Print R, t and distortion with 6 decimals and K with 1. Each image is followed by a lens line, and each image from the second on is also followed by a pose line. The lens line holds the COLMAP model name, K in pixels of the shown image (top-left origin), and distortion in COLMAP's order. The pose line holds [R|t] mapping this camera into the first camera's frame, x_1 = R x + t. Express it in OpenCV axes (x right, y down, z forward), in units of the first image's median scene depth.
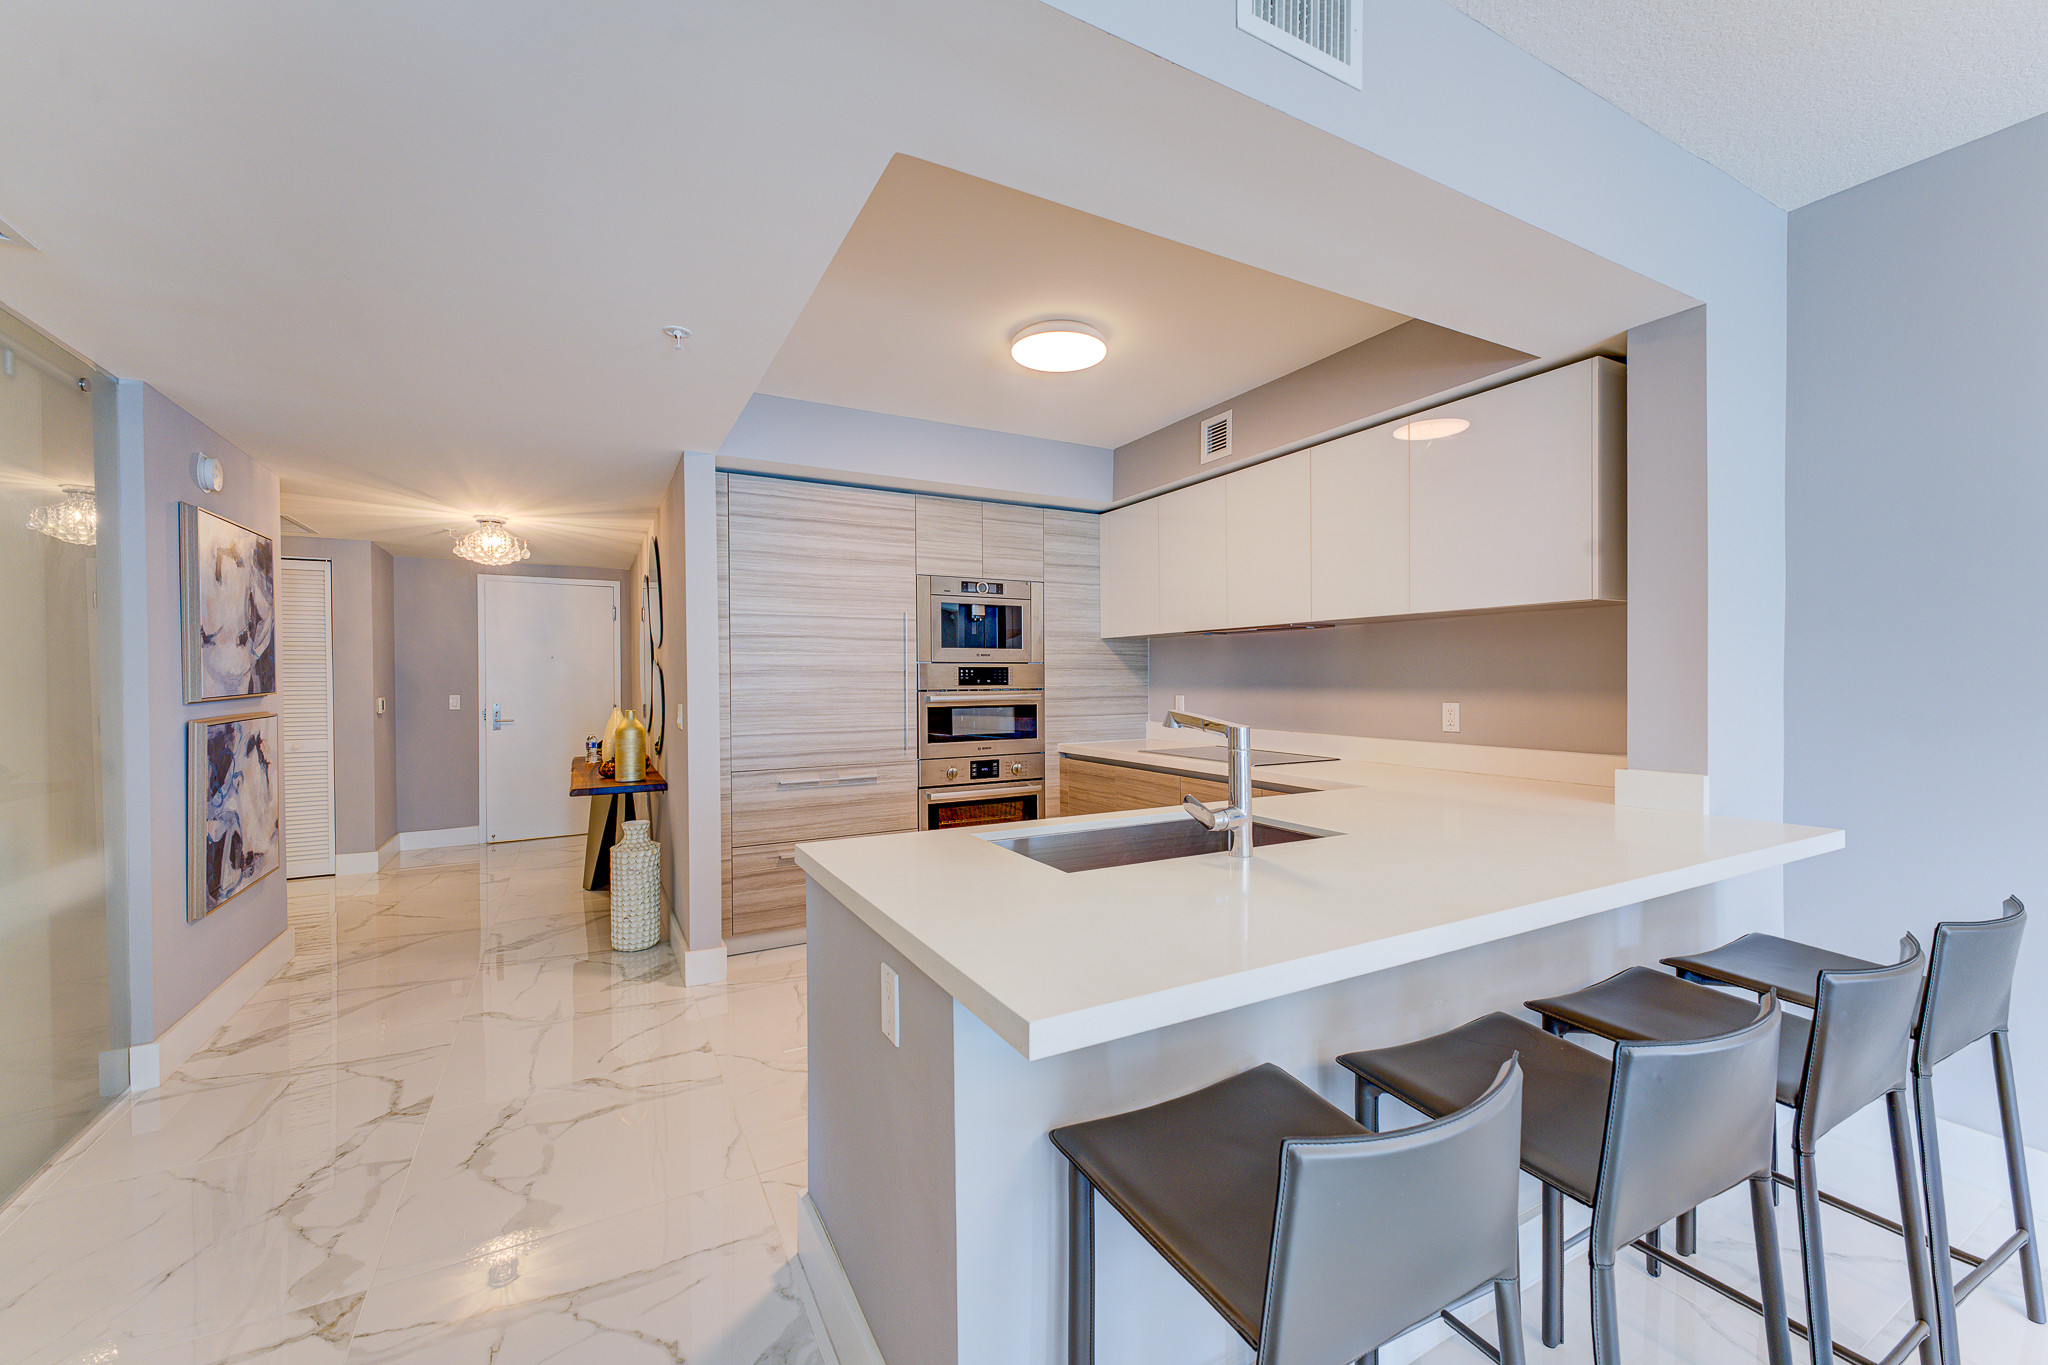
lens RADIAL K [[815.0, 0, 1015.3], [0, 815.0, 690.9], [0, 0, 1]] dist [0.012216, -0.002513]
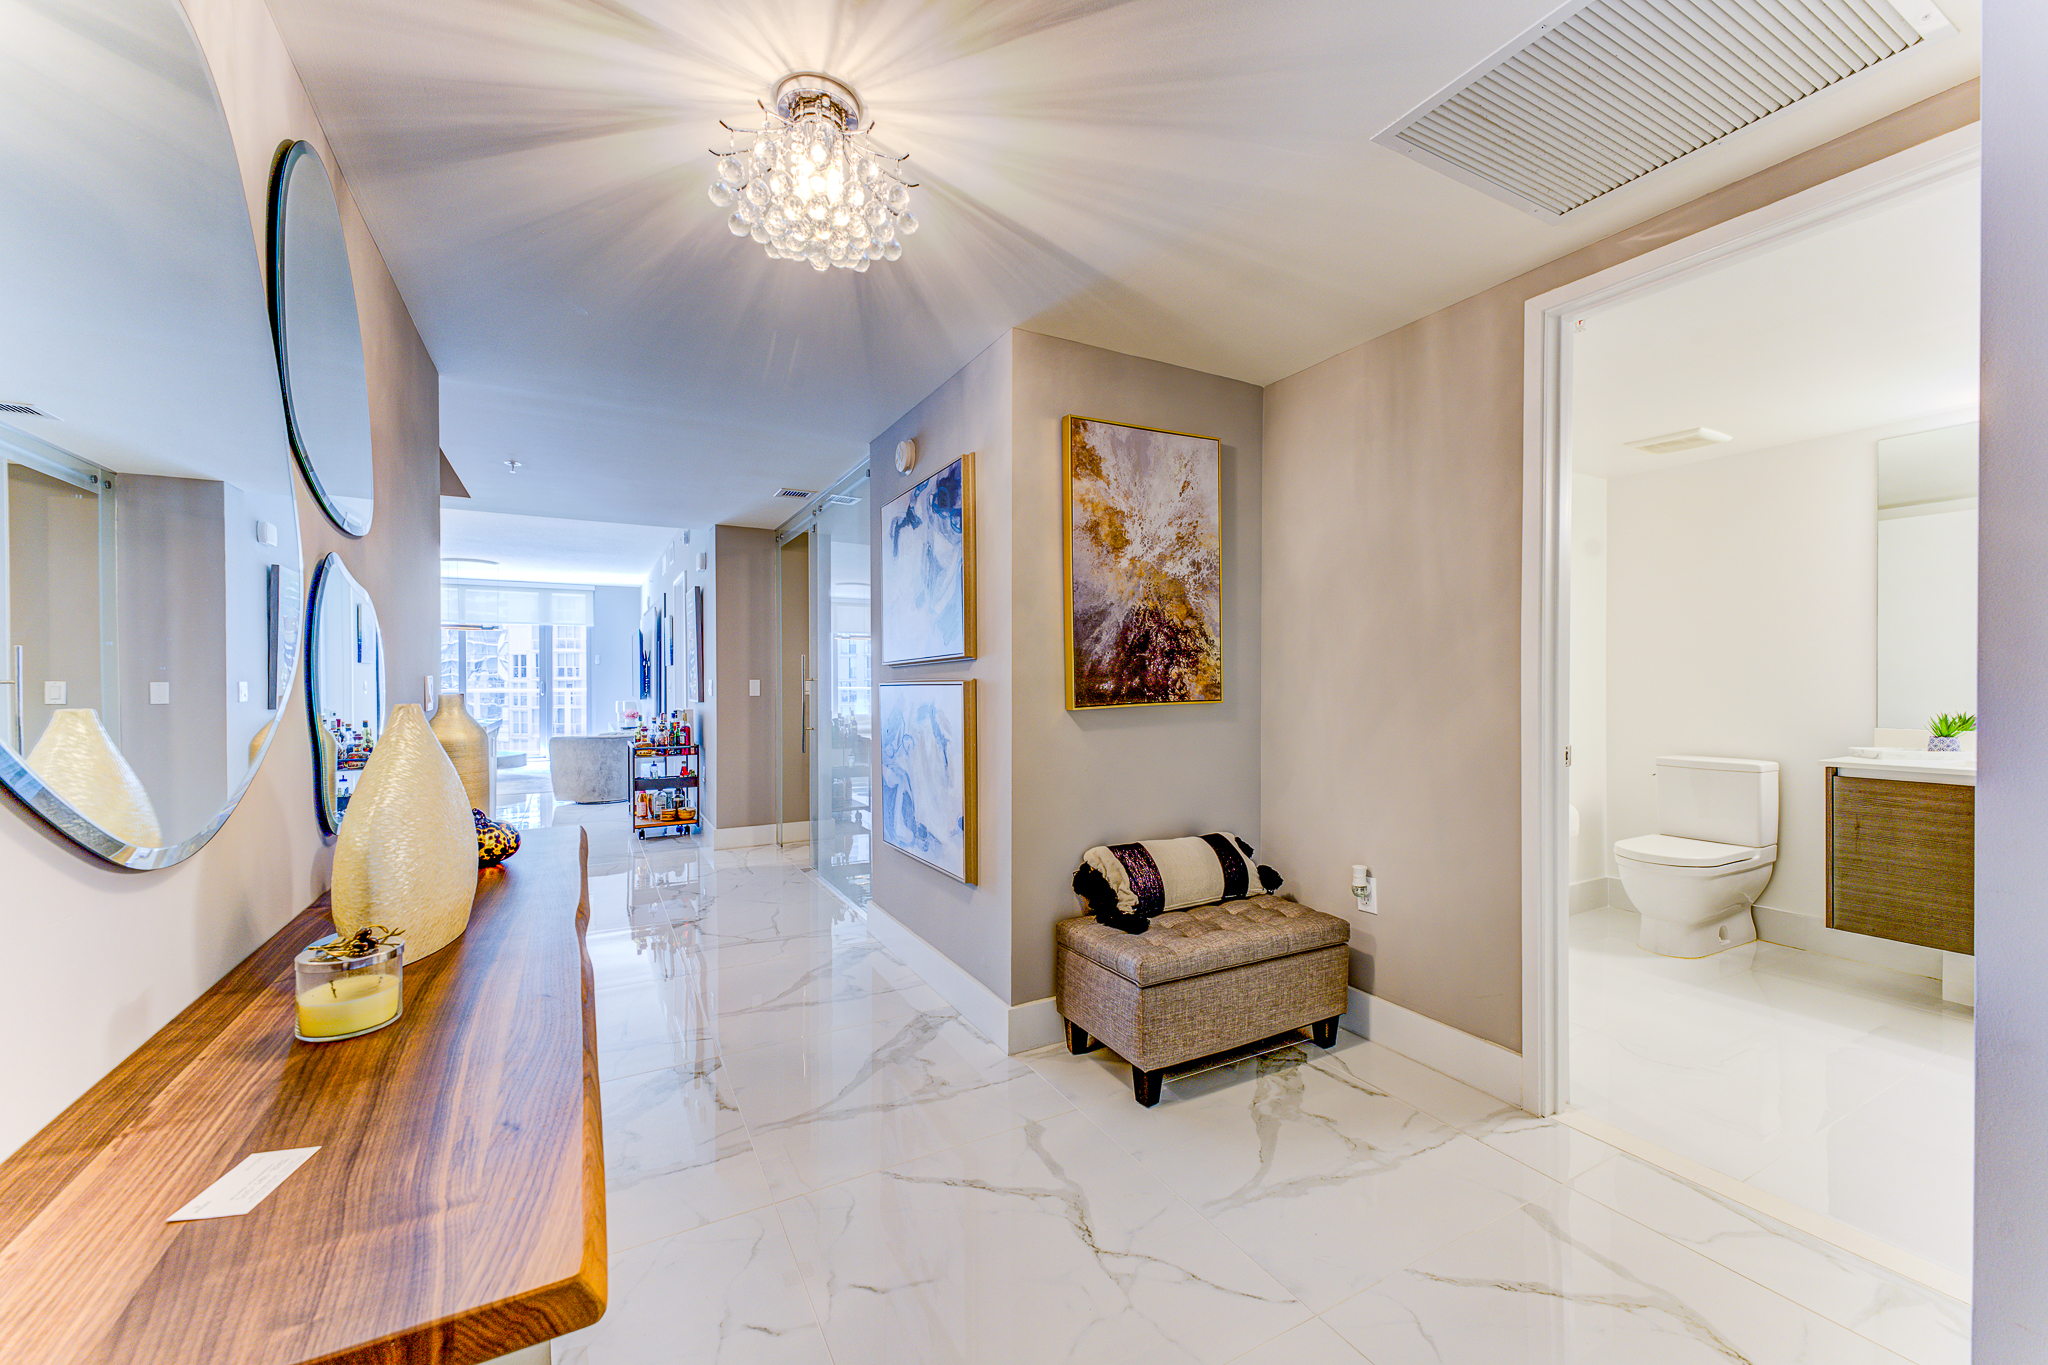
lens RADIAL K [[815.0, 0, 1024.3], [0, 815.0, 687.7], [0, 0, 1]] dist [0.012216, -0.002513]
pose [[-0.999957, 0.009296, -0.000201, -0.759688], [0.009289, 0.999710, 0.022213, 0.012110], [0.000407, 0.022210, -0.999753, 1.400789]]
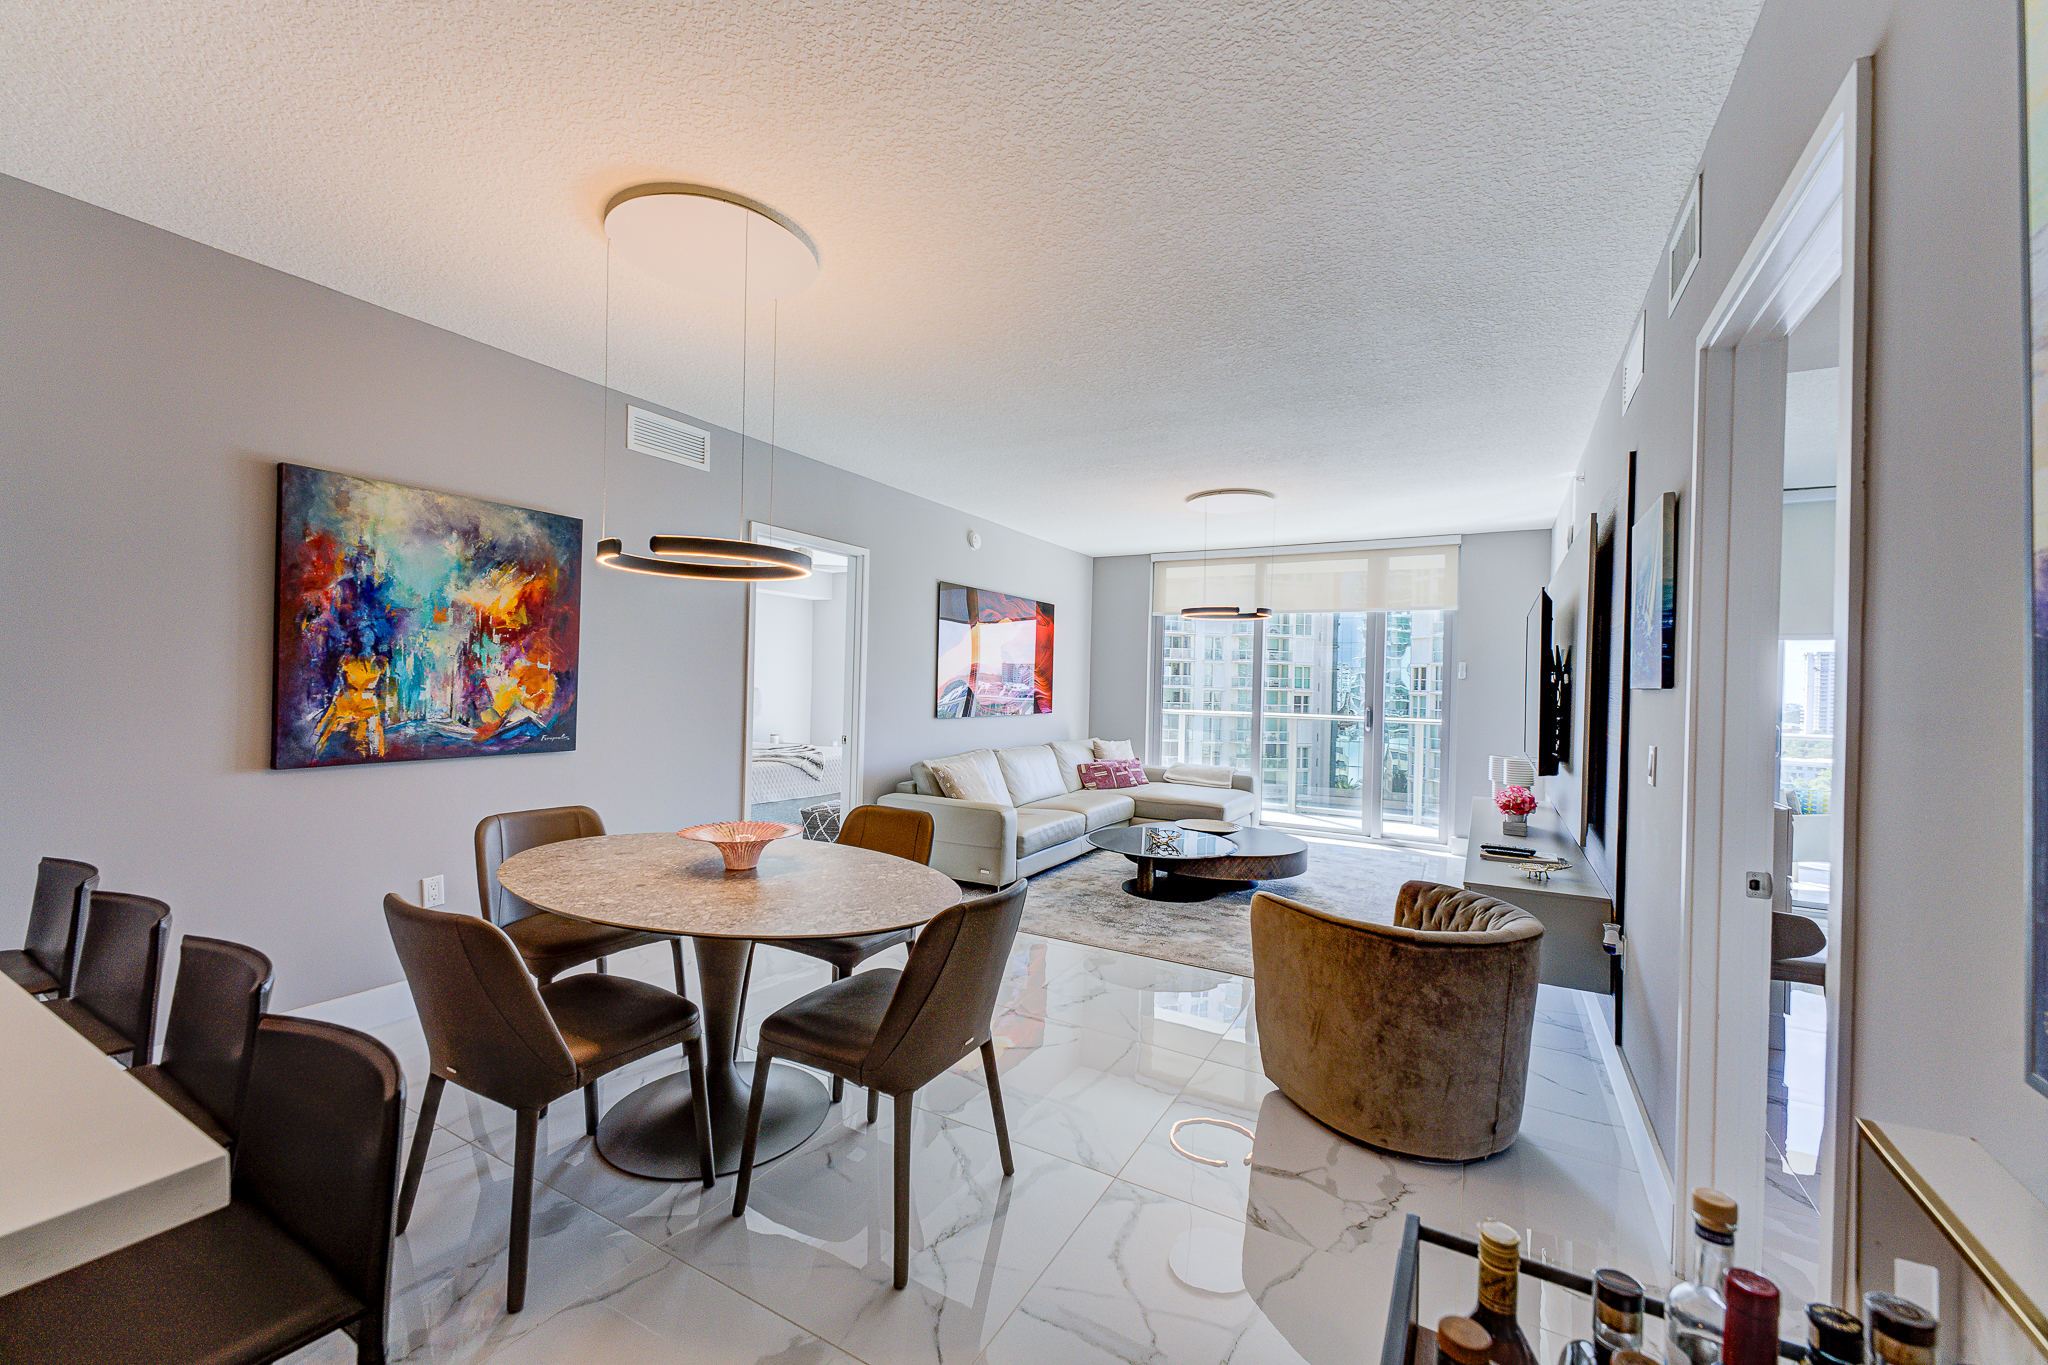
lens RADIAL K [[815.0, 0, 1020.5], [0, 815.0, 680.3], [0, 0, 1]] dist [0.012216, -0.002513]
pose [[-0.526169, -0.000165, 0.850380, -0.178265], [-0.006783, 0.999969, -0.004002, -0.004908], [-0.850353, -0.007874, -0.526154, 0.137666]]
